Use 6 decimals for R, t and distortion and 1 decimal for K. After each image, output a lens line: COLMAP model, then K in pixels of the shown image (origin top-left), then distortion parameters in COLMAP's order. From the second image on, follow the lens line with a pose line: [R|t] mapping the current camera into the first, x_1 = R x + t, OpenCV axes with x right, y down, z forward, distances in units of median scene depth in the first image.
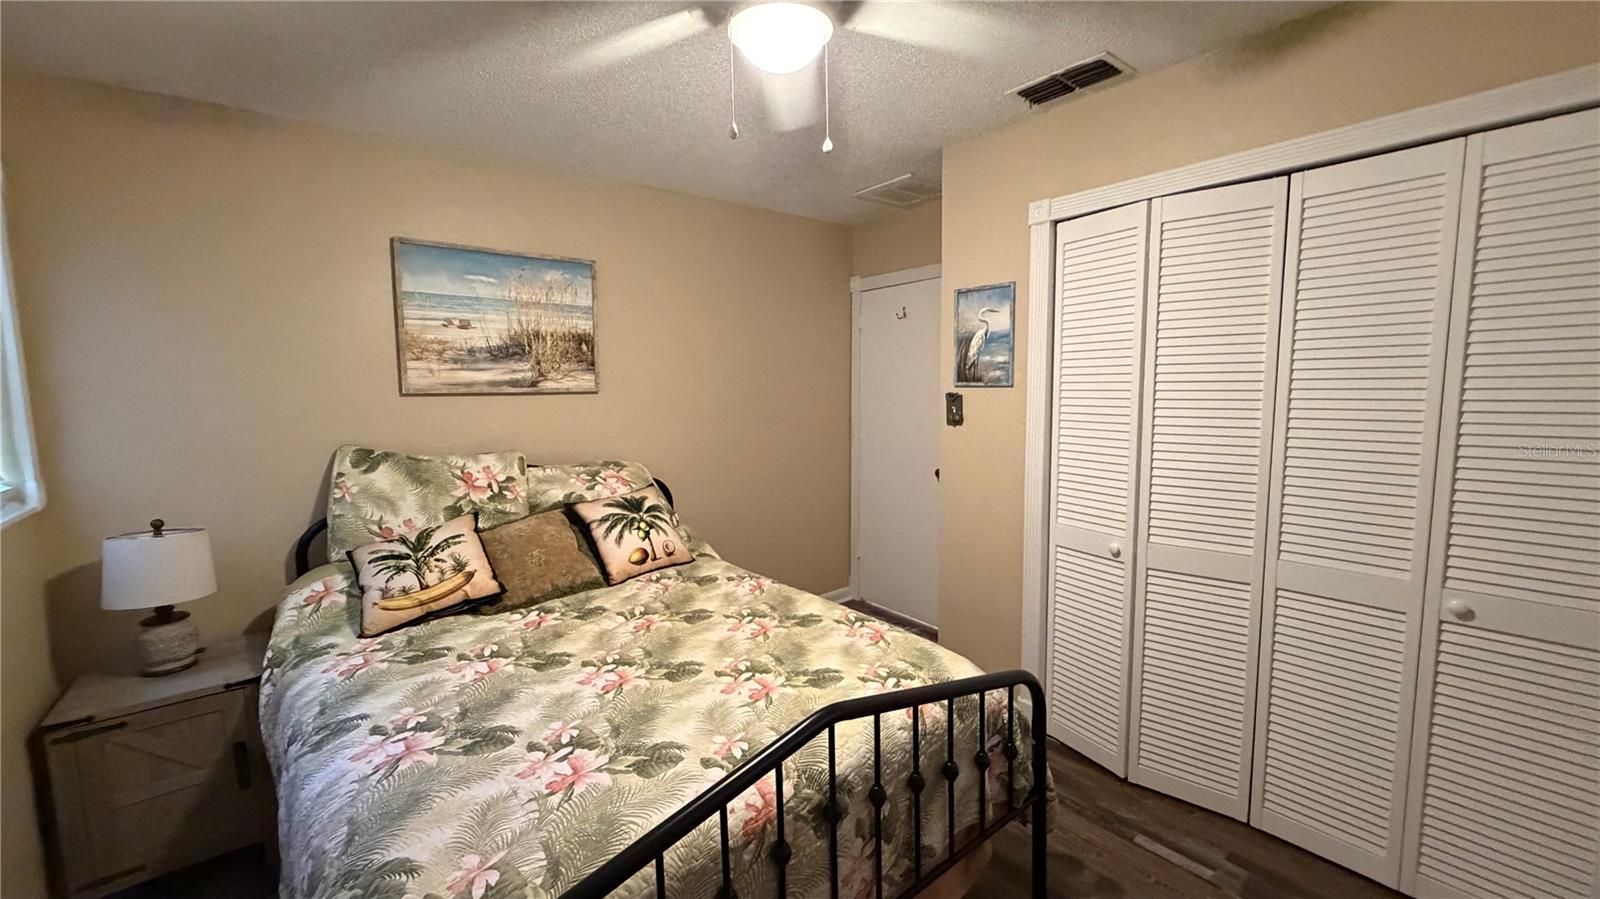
lens RADIAL K [[638.9, 0, 798.6], [0, 638.9, 449.8], [0, 0, 1]] dist [-0.002953, 0.001030]
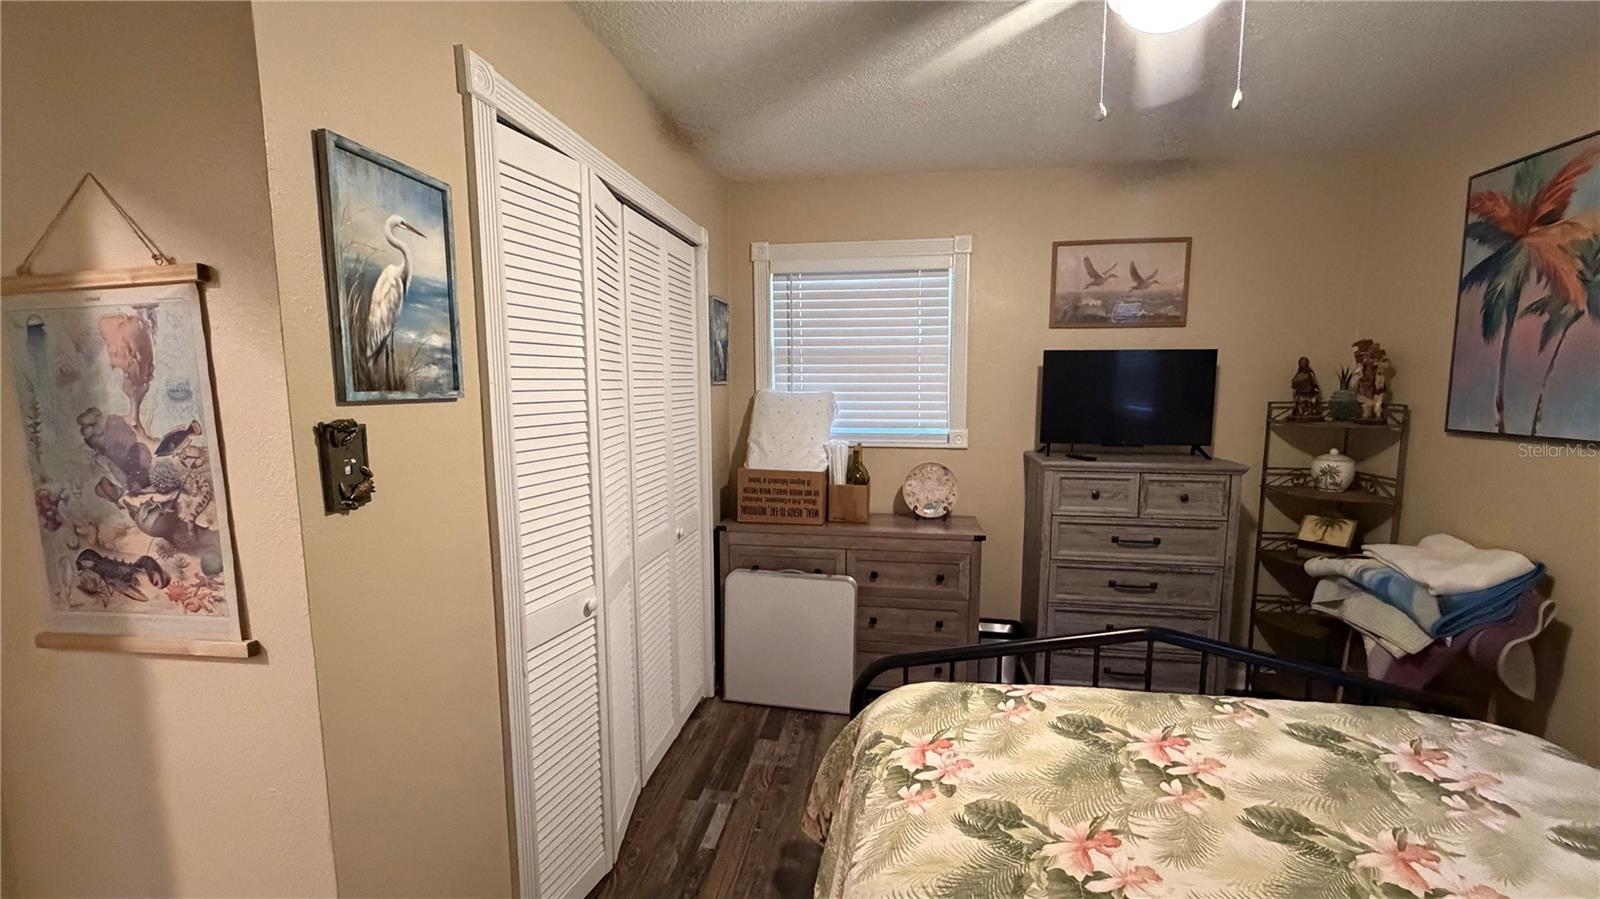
lens RADIAL K [[638.9, 0, 796.7], [0, 638.9, 454.3], [0, 0, 1]] dist [-0.002953, 0.001030]
pose [[-0.651587, -0.066261, 0.755675, -0.207658], [0.095677, 0.981044, 0.168521, -0.111919], [-0.752516, 0.182107, -0.632895, 1.086811]]
